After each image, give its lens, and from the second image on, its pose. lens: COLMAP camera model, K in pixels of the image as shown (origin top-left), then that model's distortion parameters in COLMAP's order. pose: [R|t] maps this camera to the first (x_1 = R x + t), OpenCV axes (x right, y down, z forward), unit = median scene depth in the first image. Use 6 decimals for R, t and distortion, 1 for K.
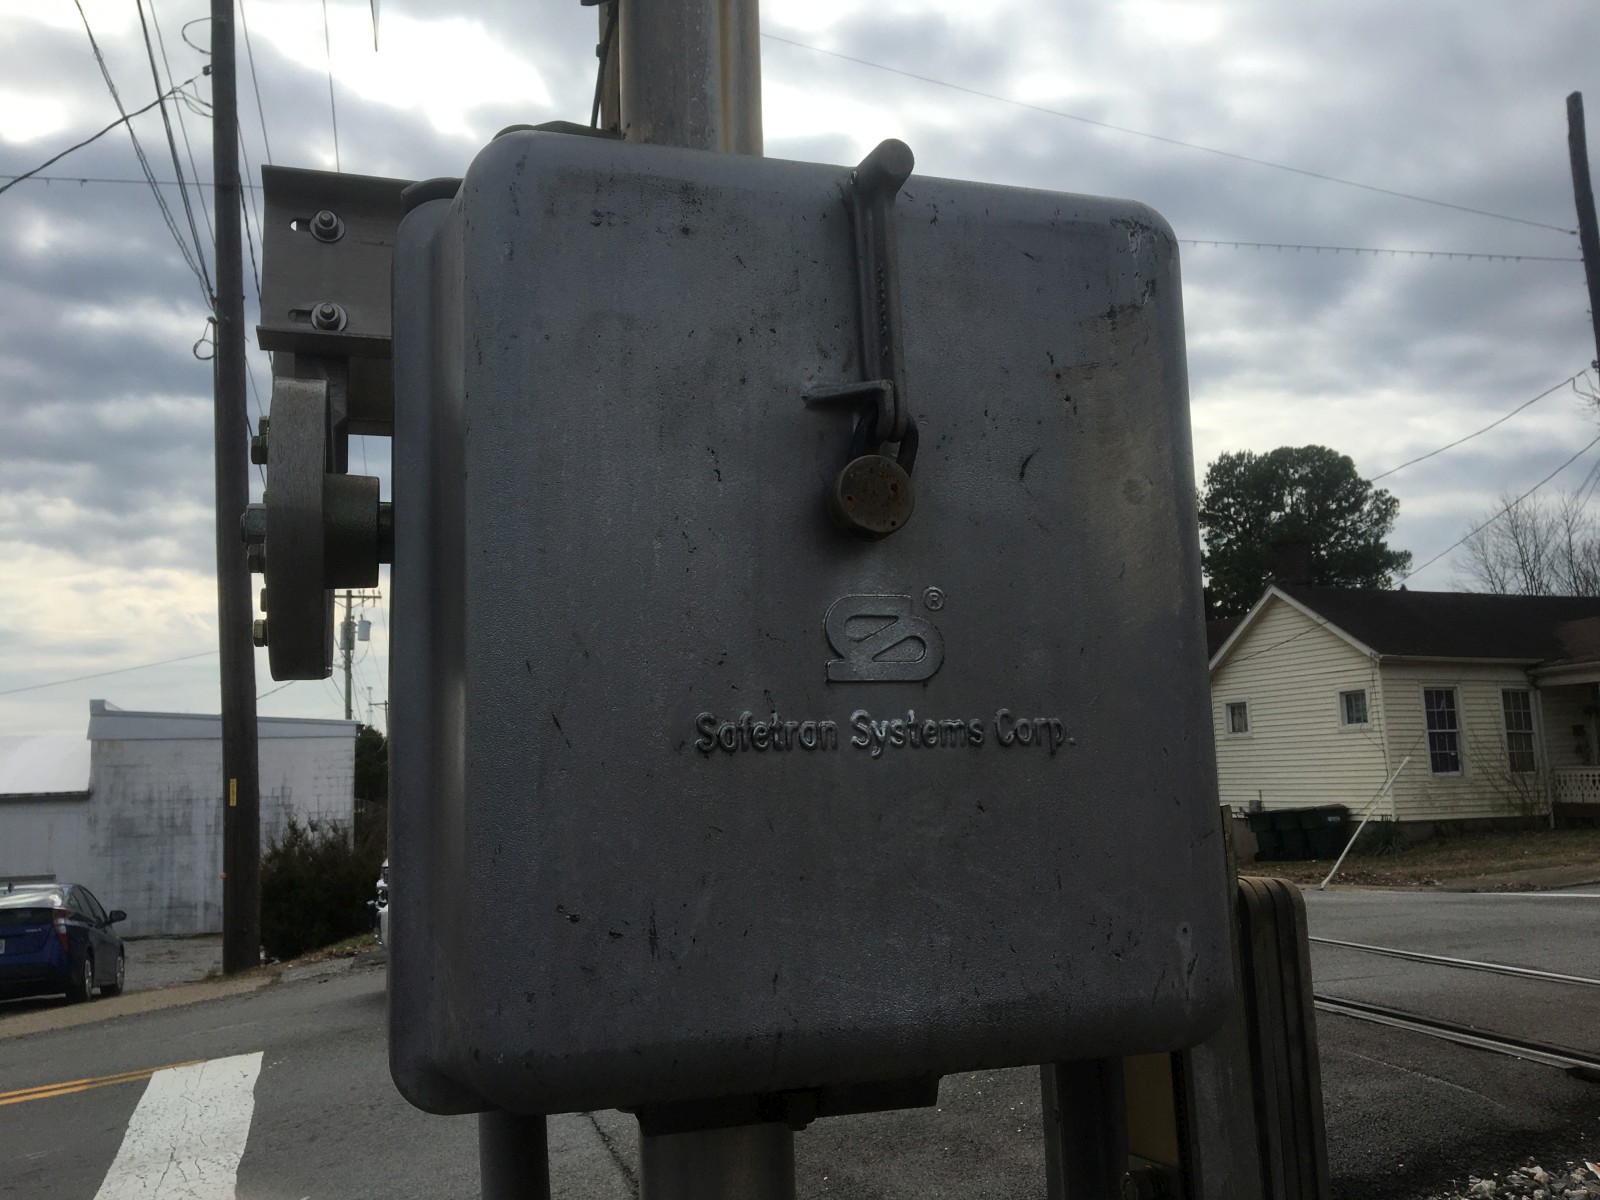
lens RADIAL K [[1393.2, 0, 798.4], [0, 1393.2, 600.8], [0, 0, 1]] dist [0.067827, -0.115292]
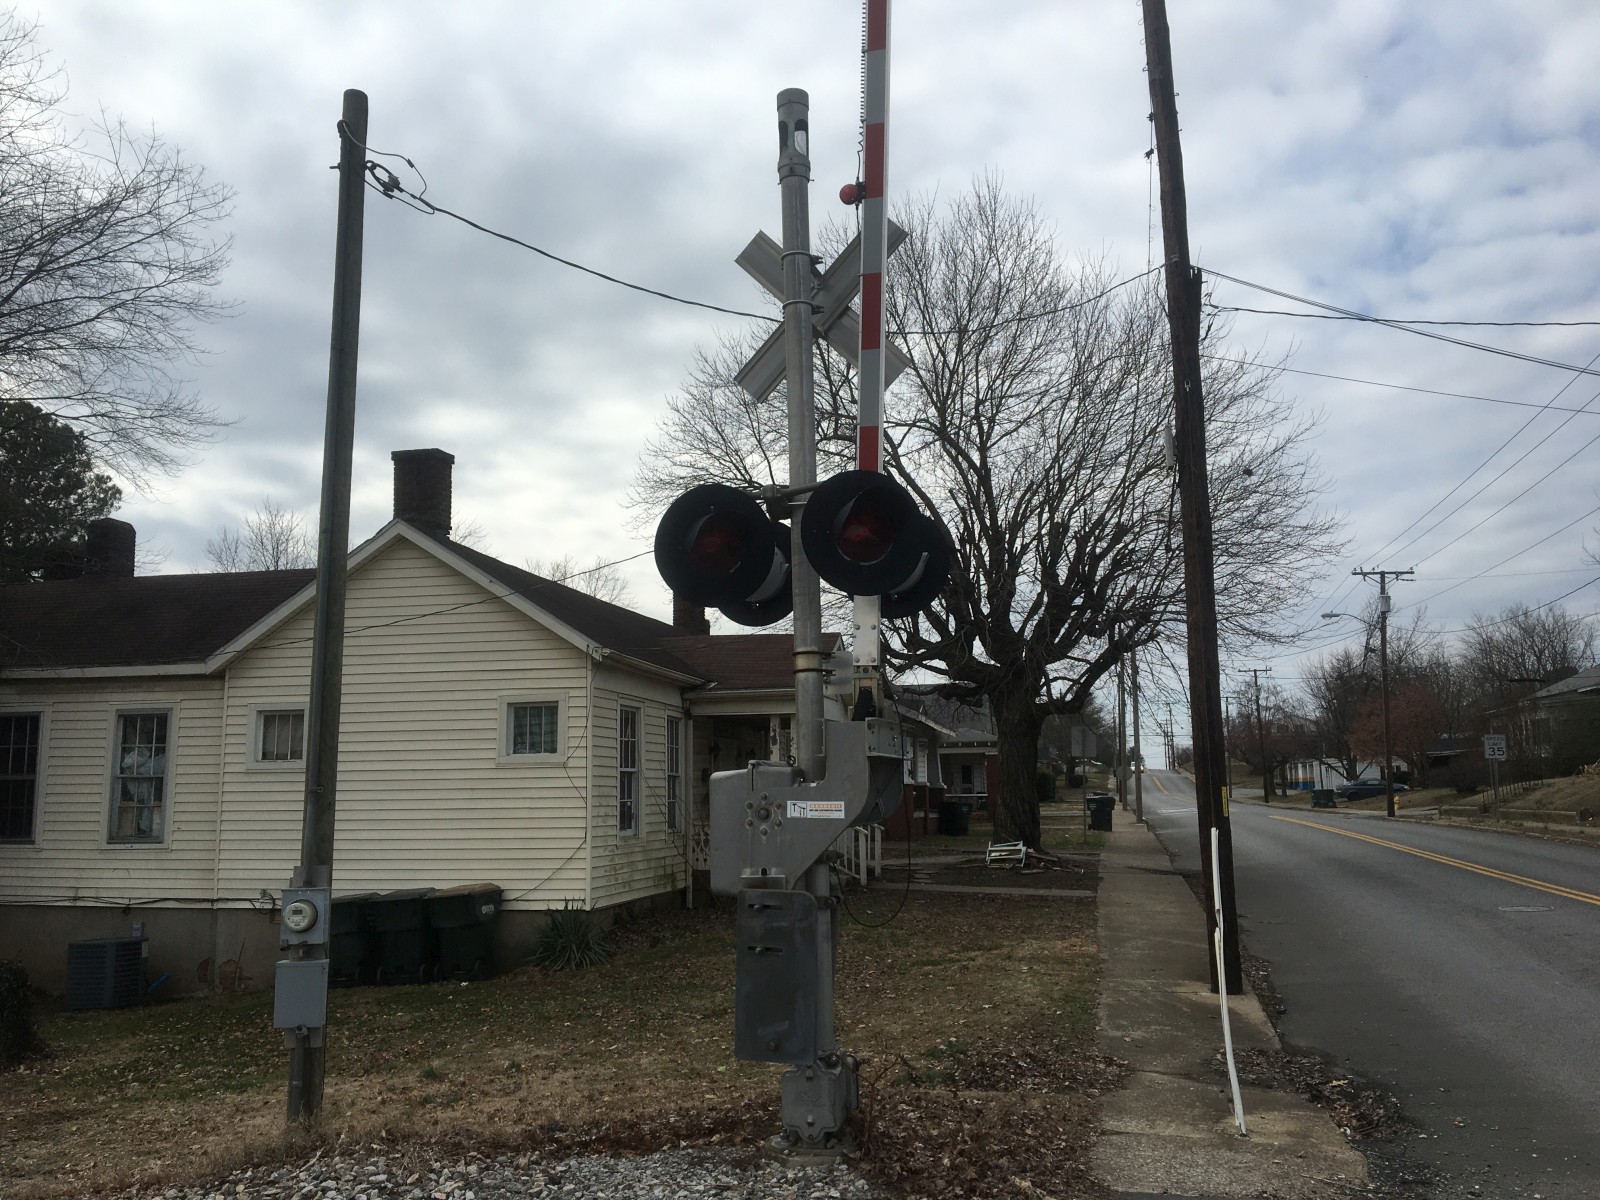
lens RADIAL K [[1393.2, 0, 802.2], [0, 1393.2, 597.1], [0, 0, 1]] dist [0.067827, -0.115292]
pose [[0.571639, 0.136940, 0.808997, -0.054747], [-0.114133, 0.989660, -0.086875, 0.060939], [-0.812529, -0.042672, 0.581357, 0.563163]]
